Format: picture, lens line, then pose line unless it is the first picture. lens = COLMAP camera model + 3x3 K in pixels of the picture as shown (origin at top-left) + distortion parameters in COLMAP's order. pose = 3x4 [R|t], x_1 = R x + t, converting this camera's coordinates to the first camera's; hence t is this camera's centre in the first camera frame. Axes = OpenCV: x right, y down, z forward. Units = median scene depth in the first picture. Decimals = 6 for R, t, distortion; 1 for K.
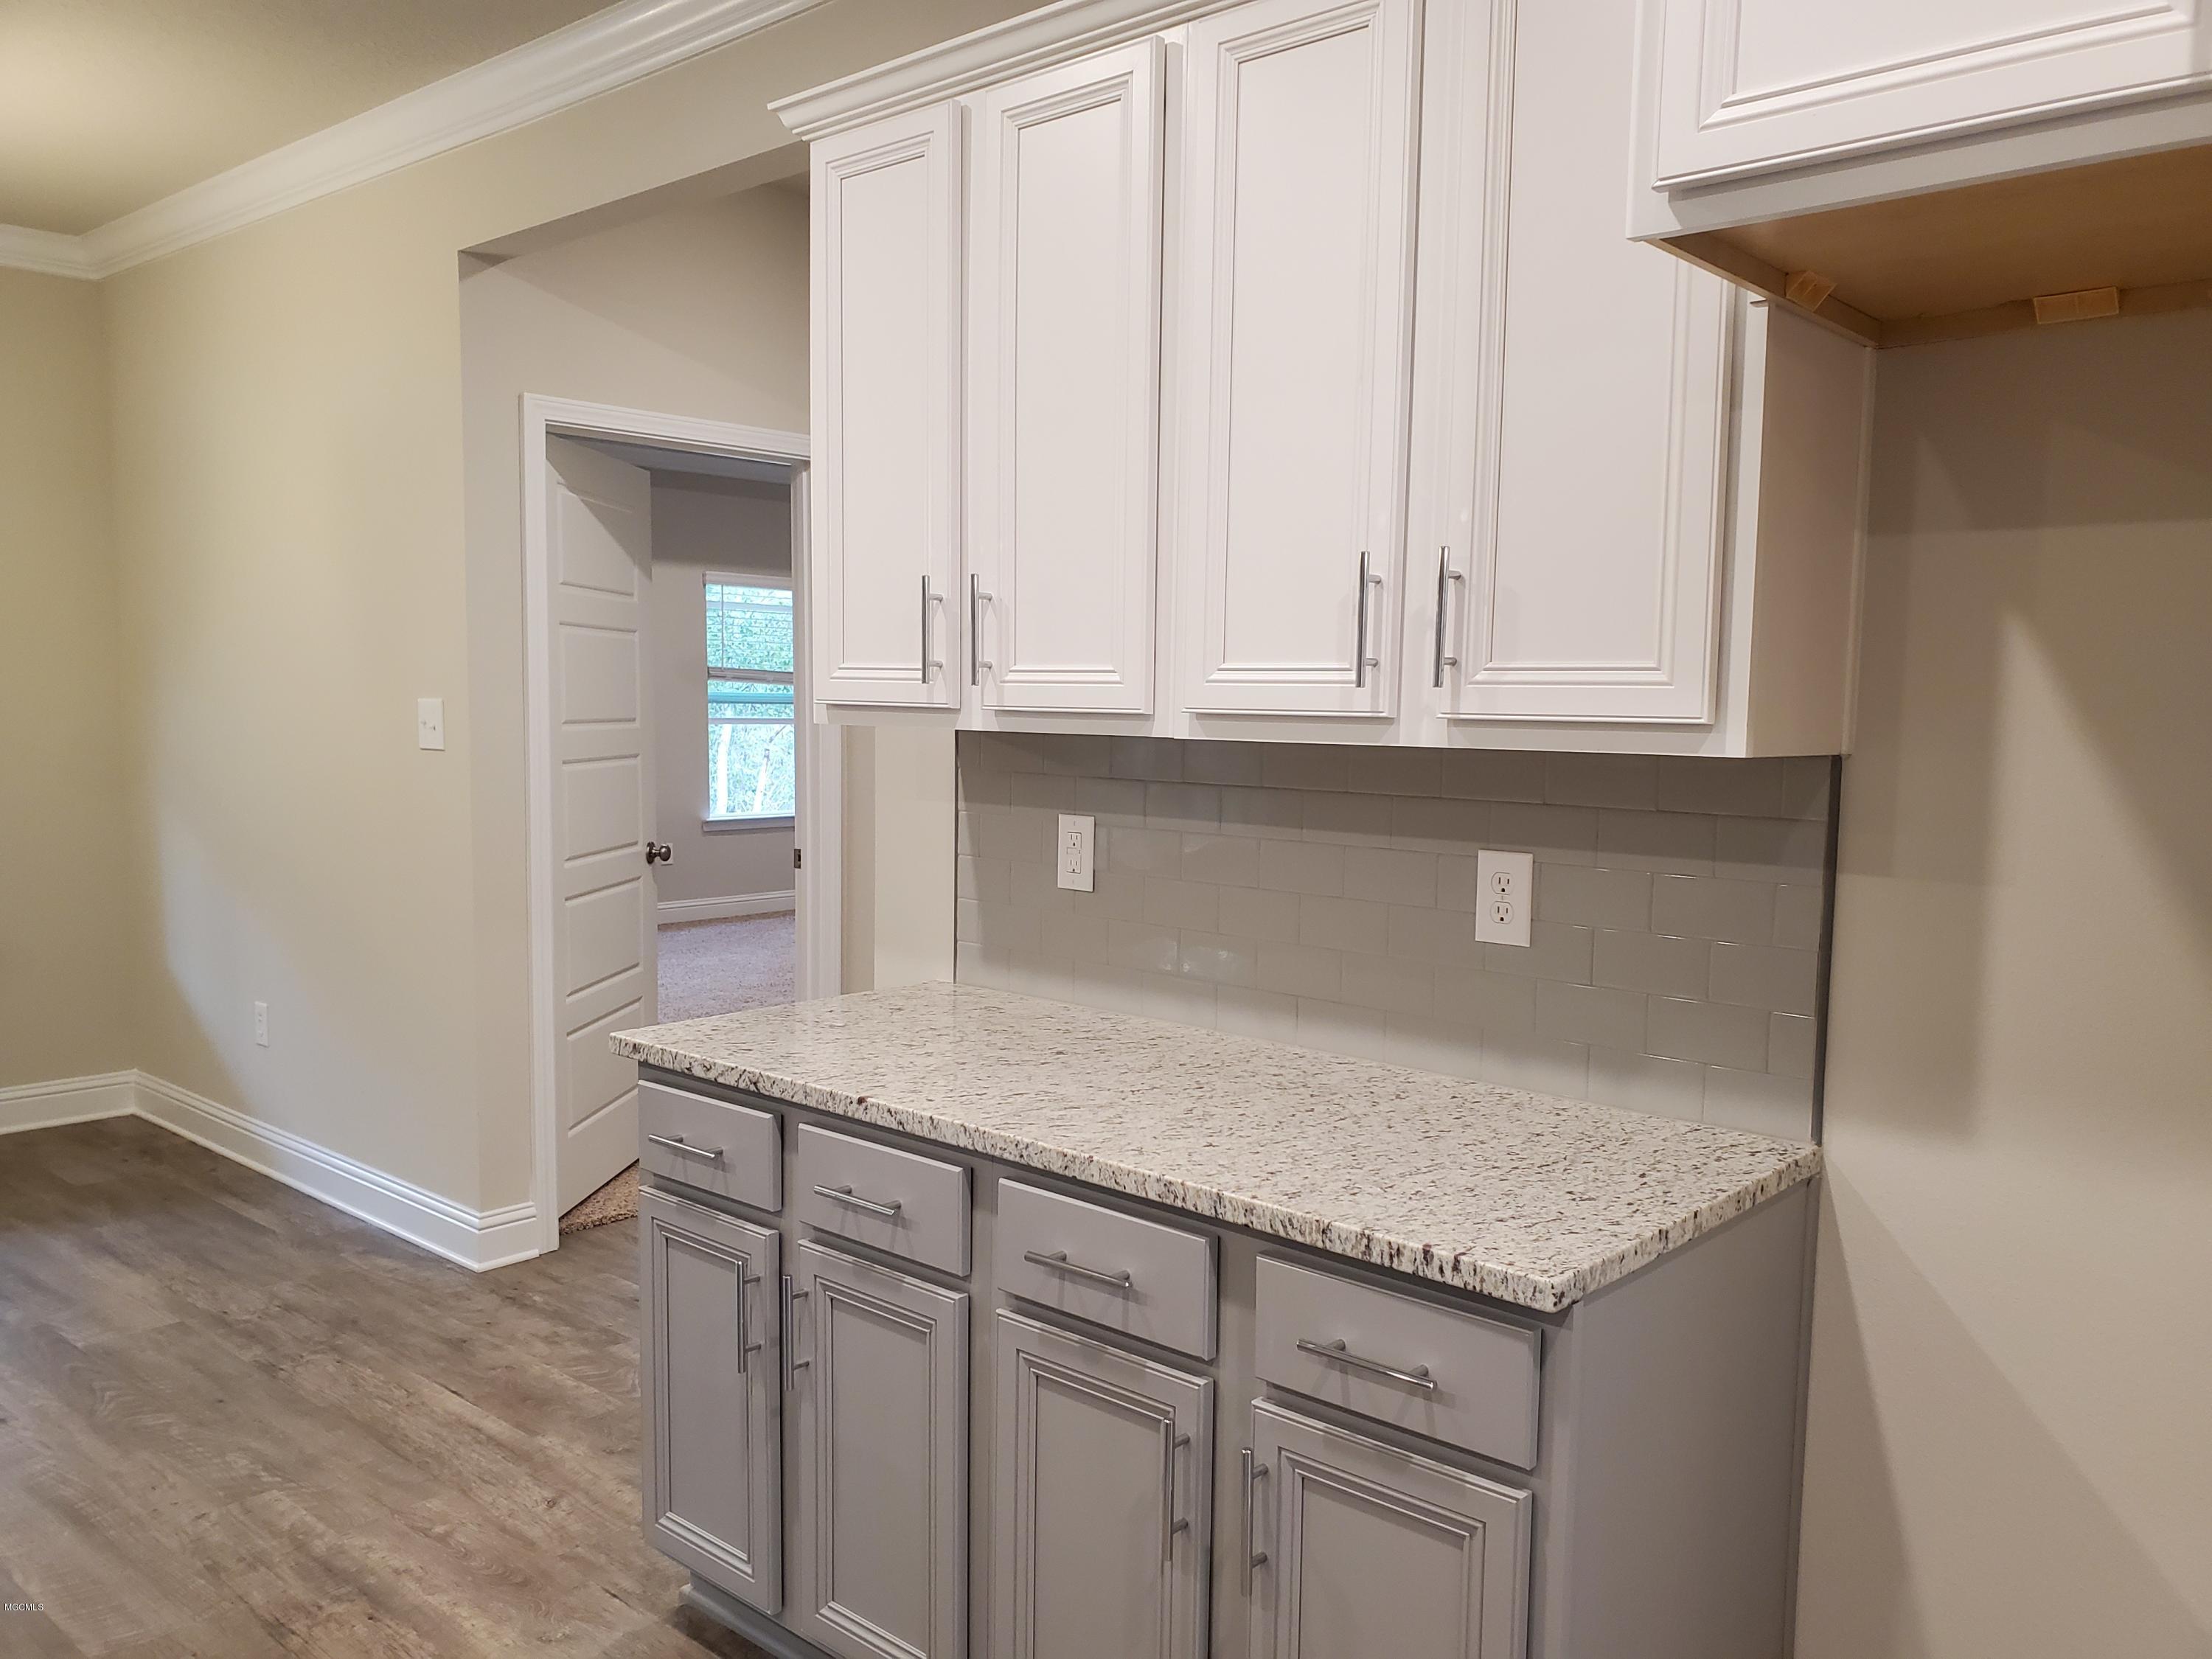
lens RADIAL K [[1735.0, 0, 1108.6], [0, 1735.0, 861.2], [0, 0, 1]] dist [0.056127, -0.007836]
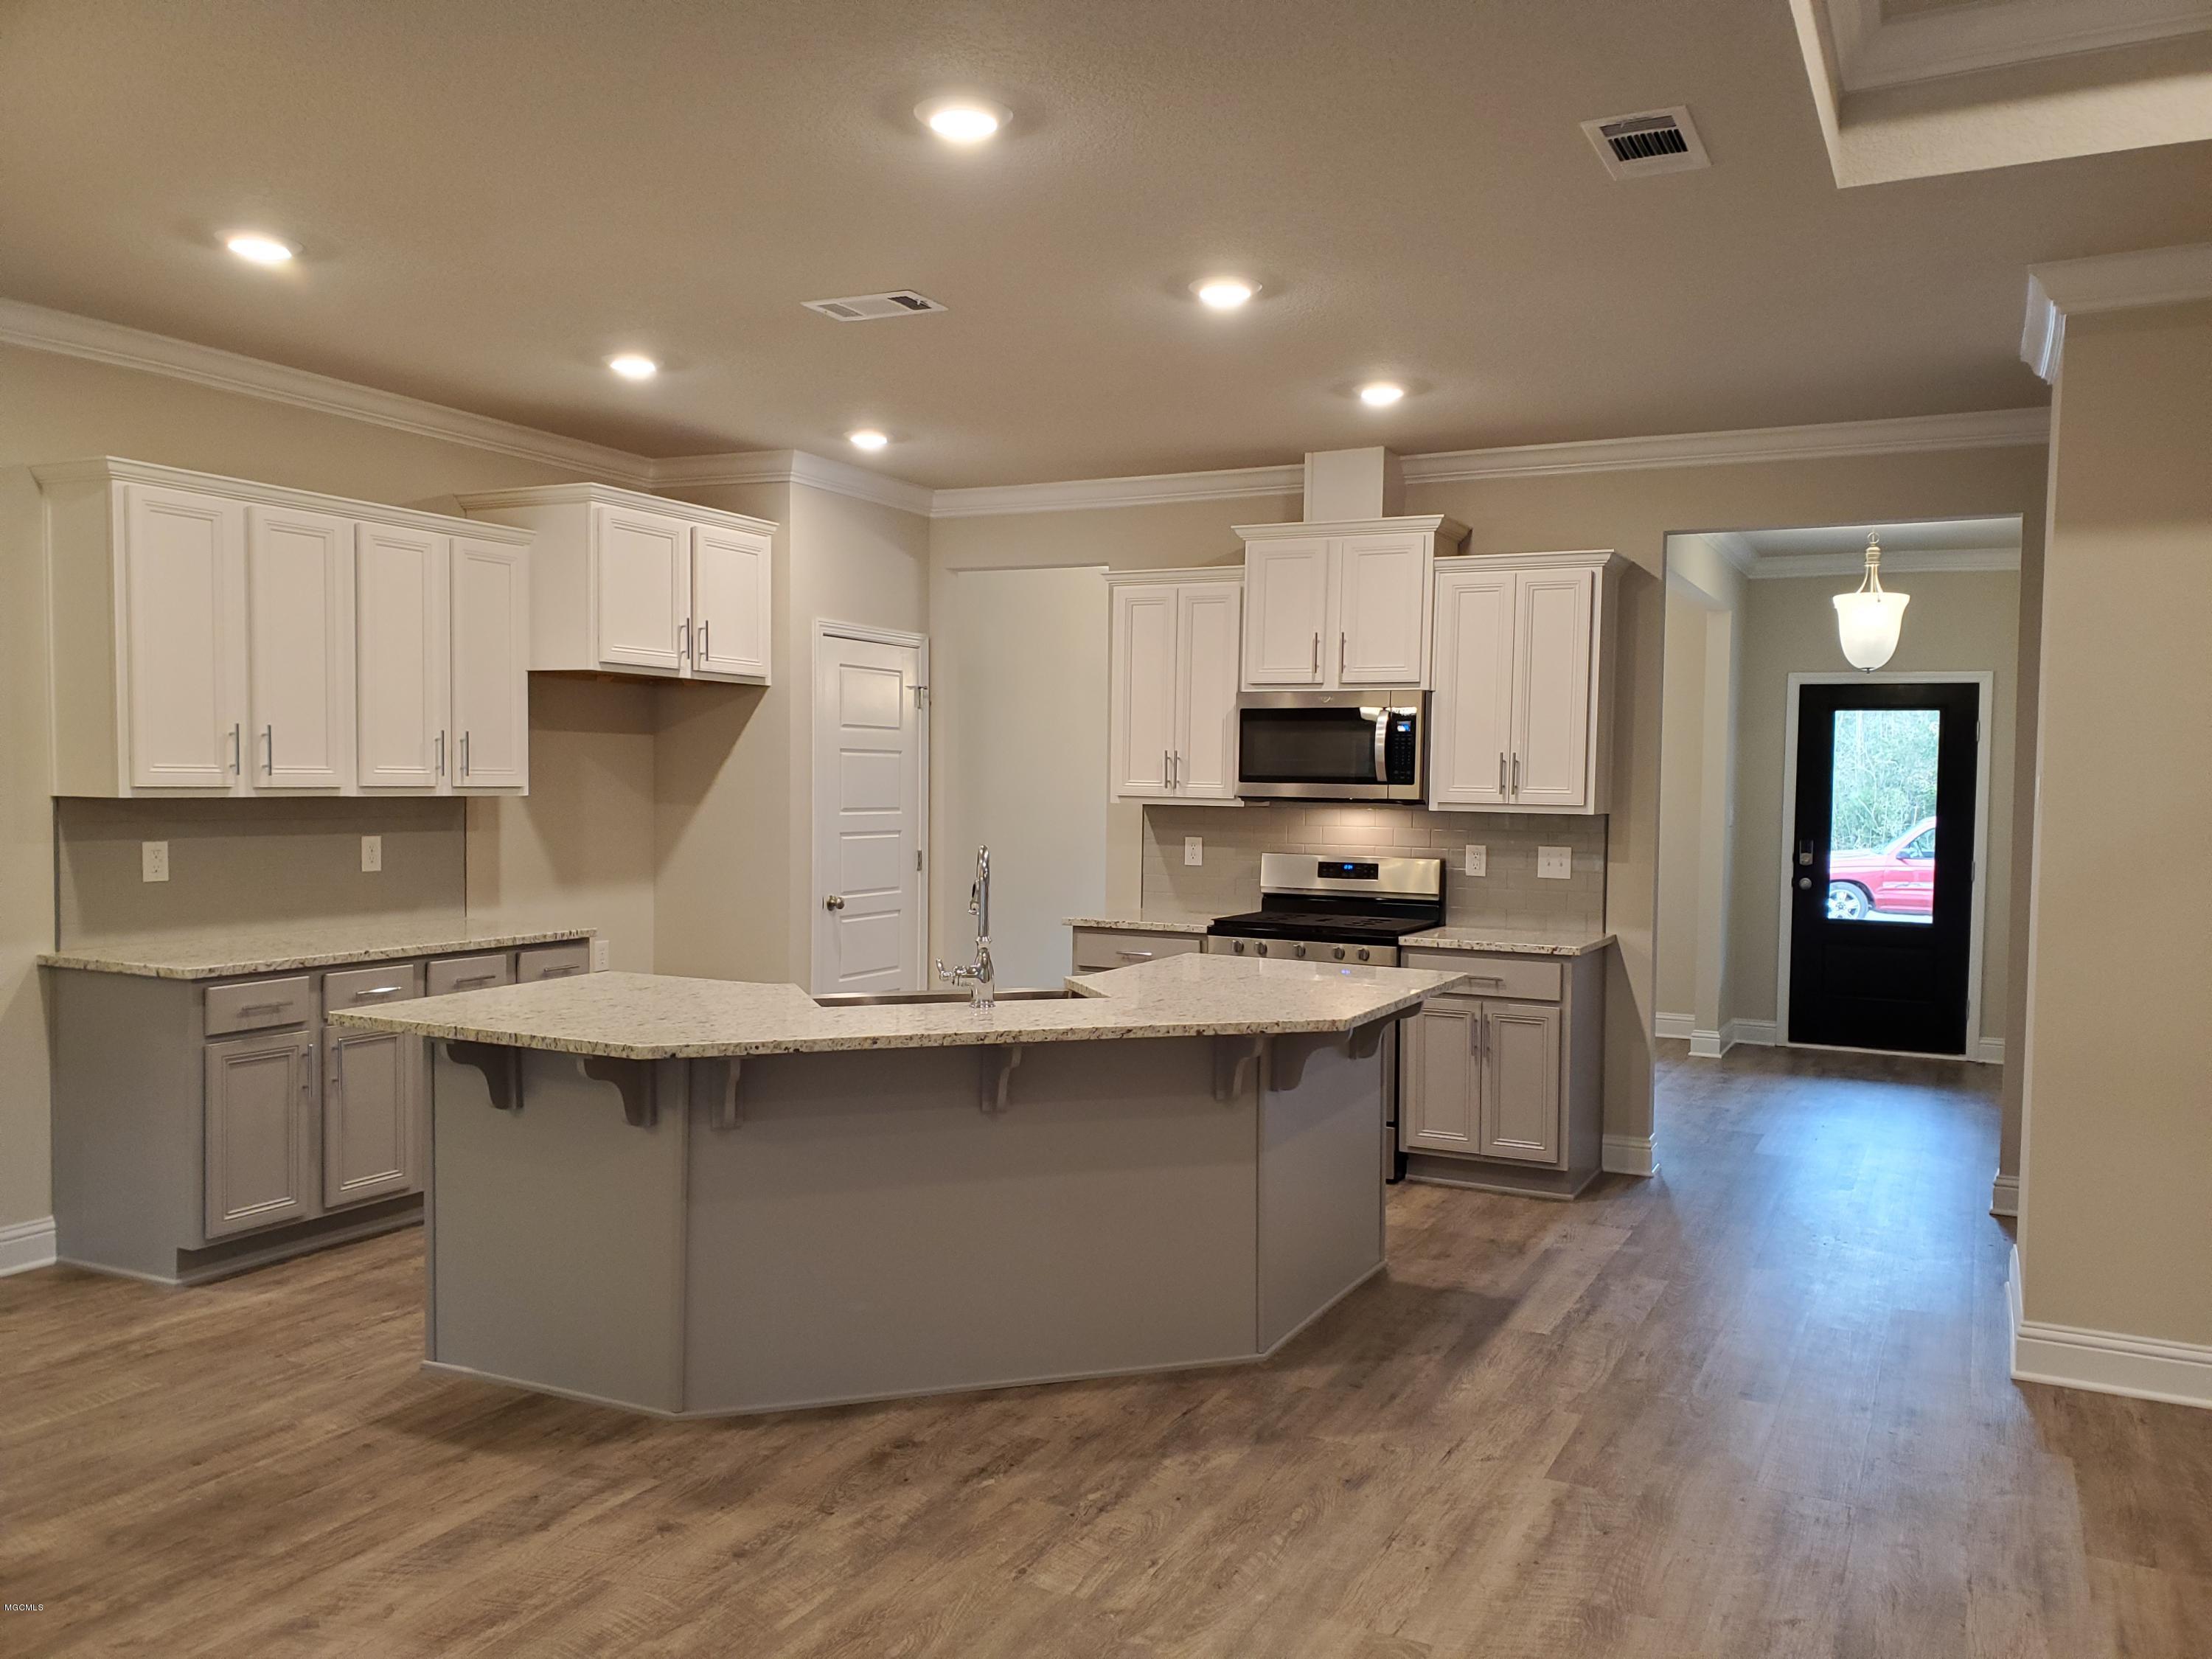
lens RADIAL K [[1761.1, 0, 1143.3], [0, 1761.1, 853.4], [0, 0, 1]] dist [-0.003918, 0.056139]
pose [[-0.272223, -0.060450, 0.960333, -2.514618], [0.078255, 0.993328, 0.084710, -0.107944], [-0.959047, 0.098211, -0.265676, 0.561162]]
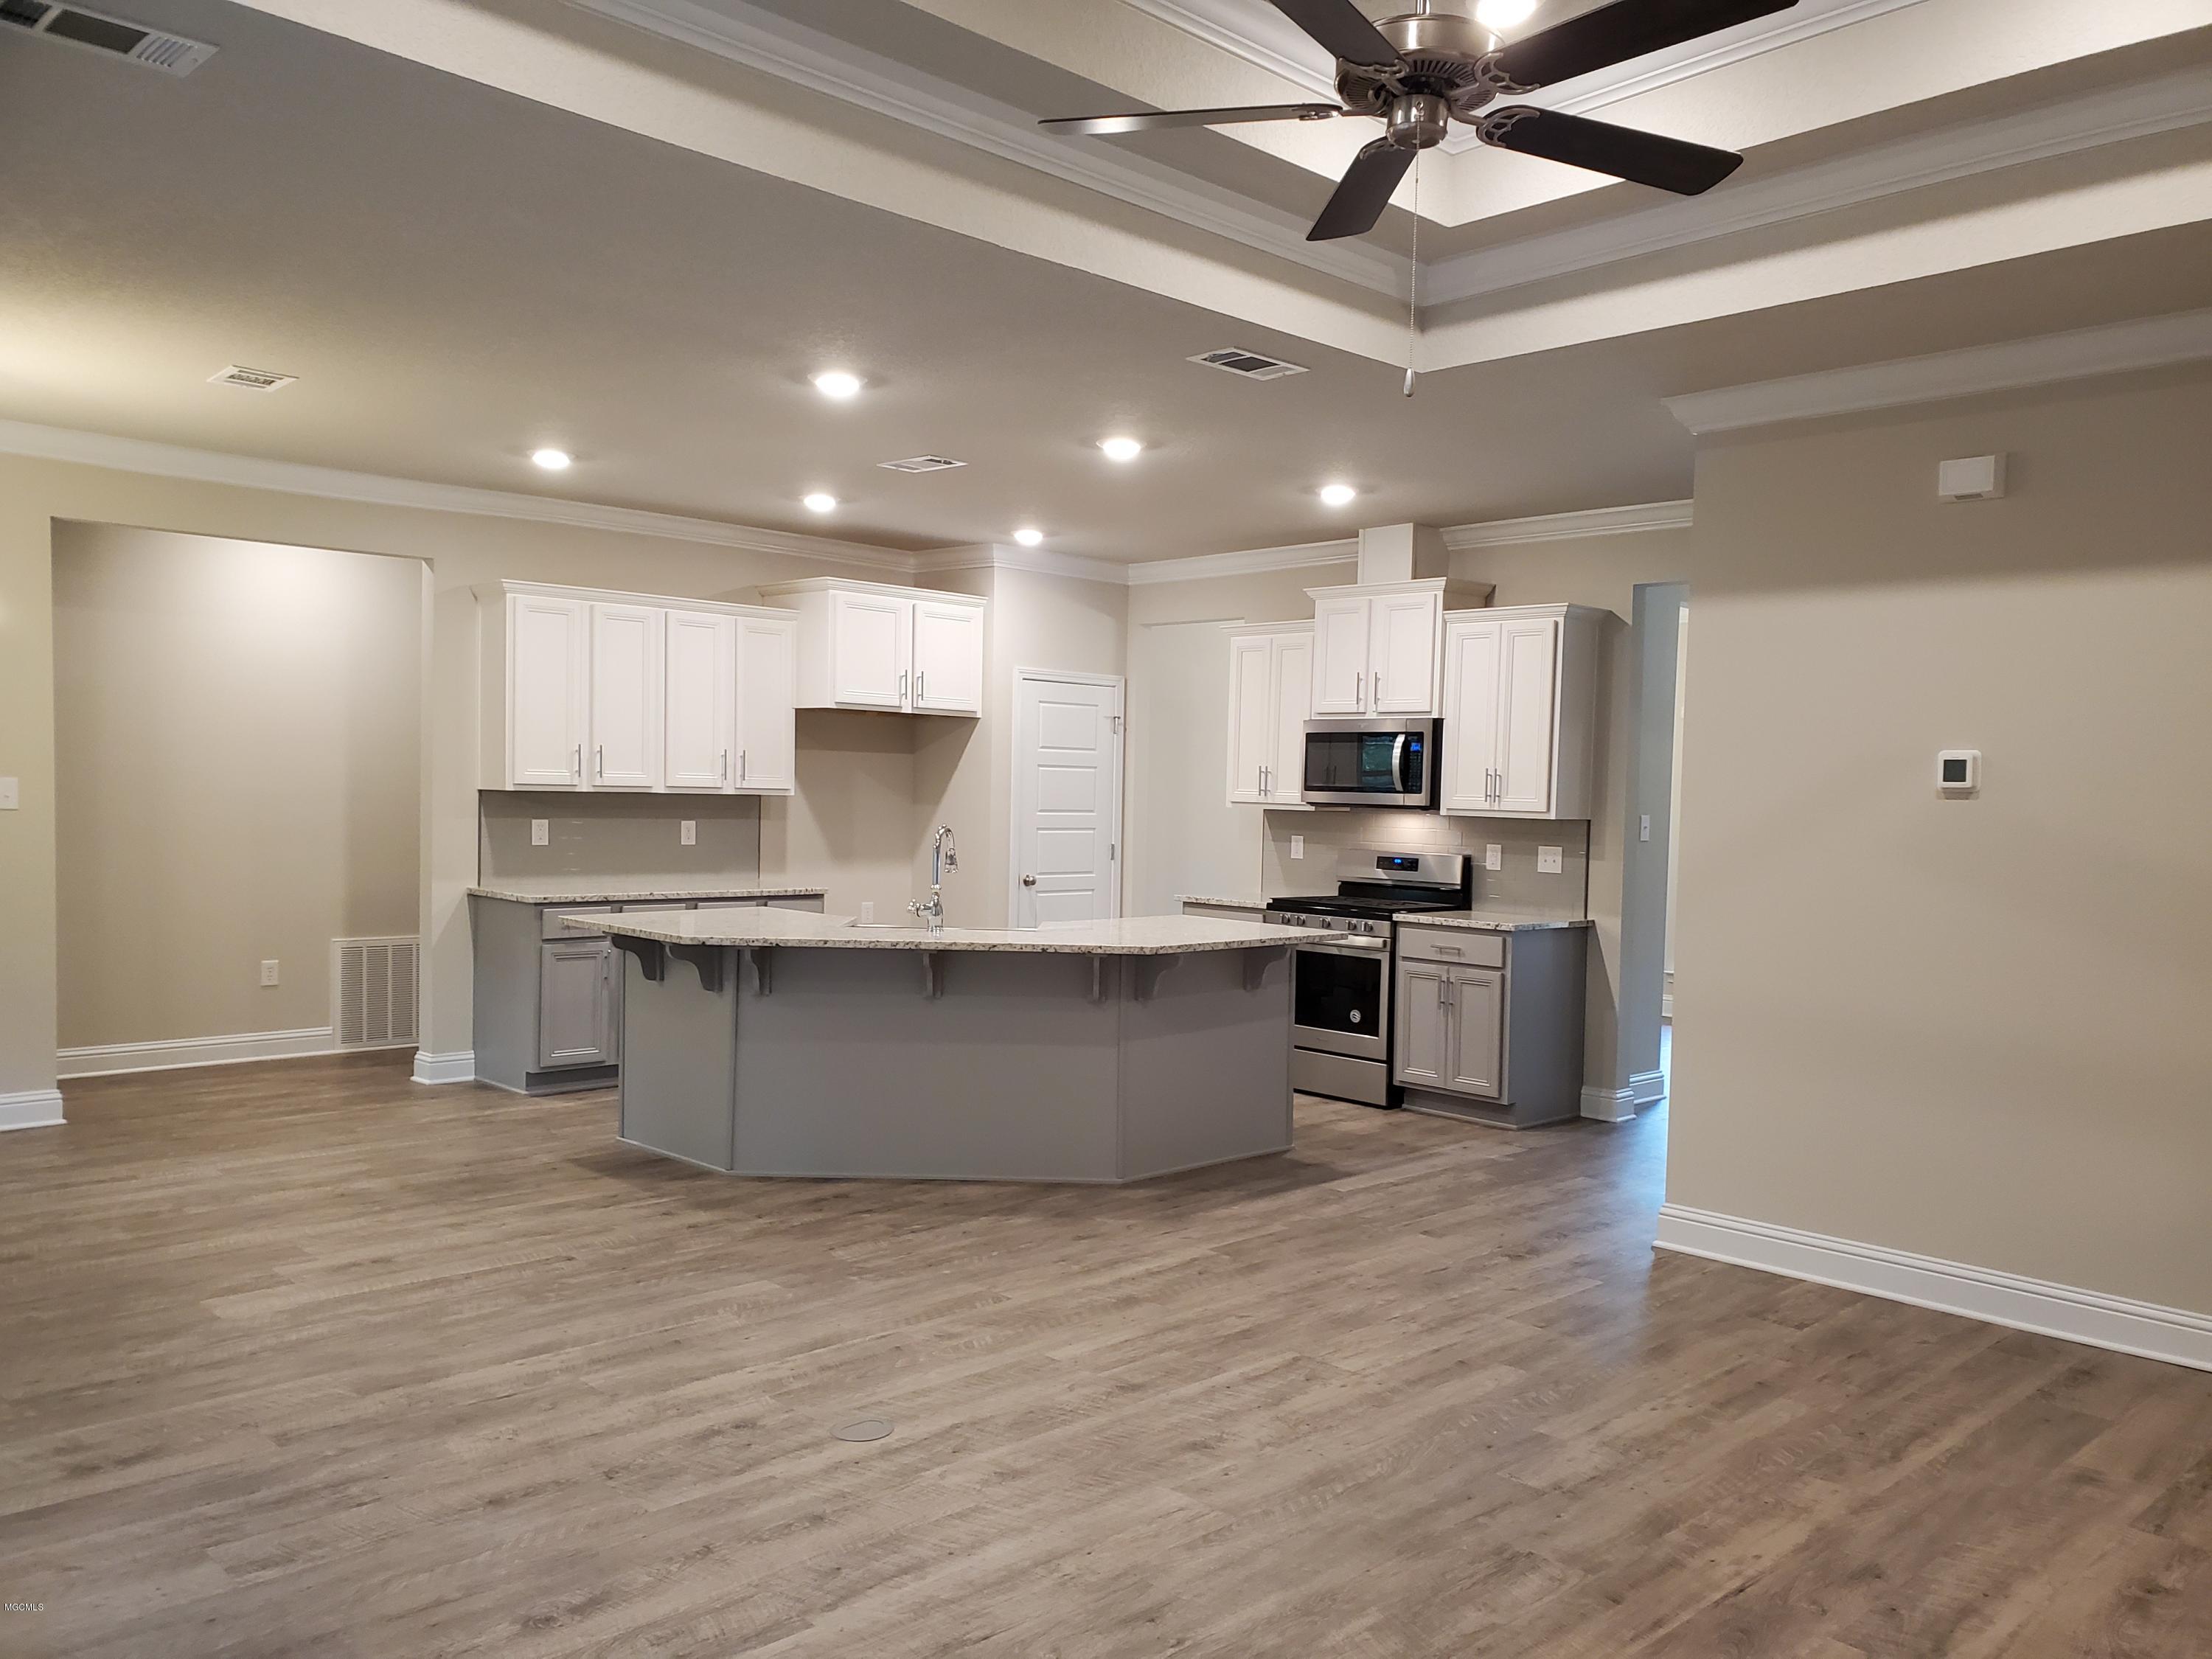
lens RADIAL K [[1735.0, 0, 1108.6], [0, 1735.0, 861.2], [0, 0, 1]] dist [0.056127, -0.007836]
pose [[0.068906, -0.055176, 0.996096, -3.400499], [0.076909, 0.995792, 0.049839, -0.034769], [-0.994654, 0.073175, 0.072860, -0.204766]]
